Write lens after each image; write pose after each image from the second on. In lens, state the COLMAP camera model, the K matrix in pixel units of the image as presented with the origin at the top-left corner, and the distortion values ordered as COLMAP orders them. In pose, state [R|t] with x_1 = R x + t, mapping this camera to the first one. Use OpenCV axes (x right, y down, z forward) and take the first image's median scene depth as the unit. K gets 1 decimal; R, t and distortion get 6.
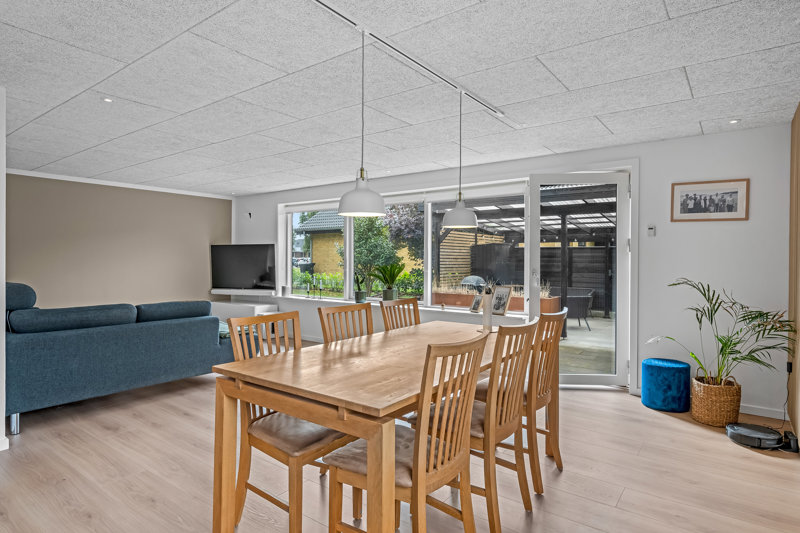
lens RADIAL K [[446.8, 0, 402.4], [0, 446.8, 266.1], [0, 0, 1]] dist [-0.004883, -0.001146]
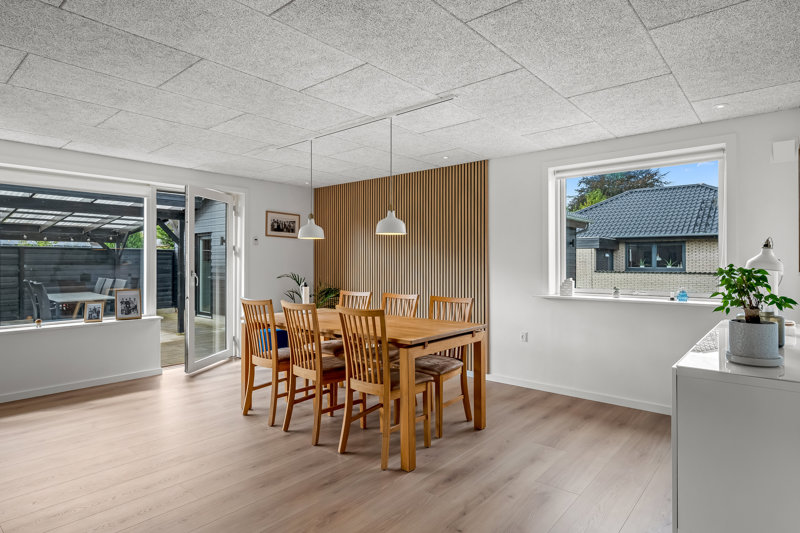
lens RADIAL K [[446.8, 0, 396.9], [0, 446.8, 261.5], [0, 0, 1]] dist [-0.004883, -0.001146]
pose [[0.079005, -0.002542, 0.996871, -0.873418], [0.013725, 0.999905, 0.001462, -0.010080], [-0.996780, 0.013566, 0.079033, 0.450942]]
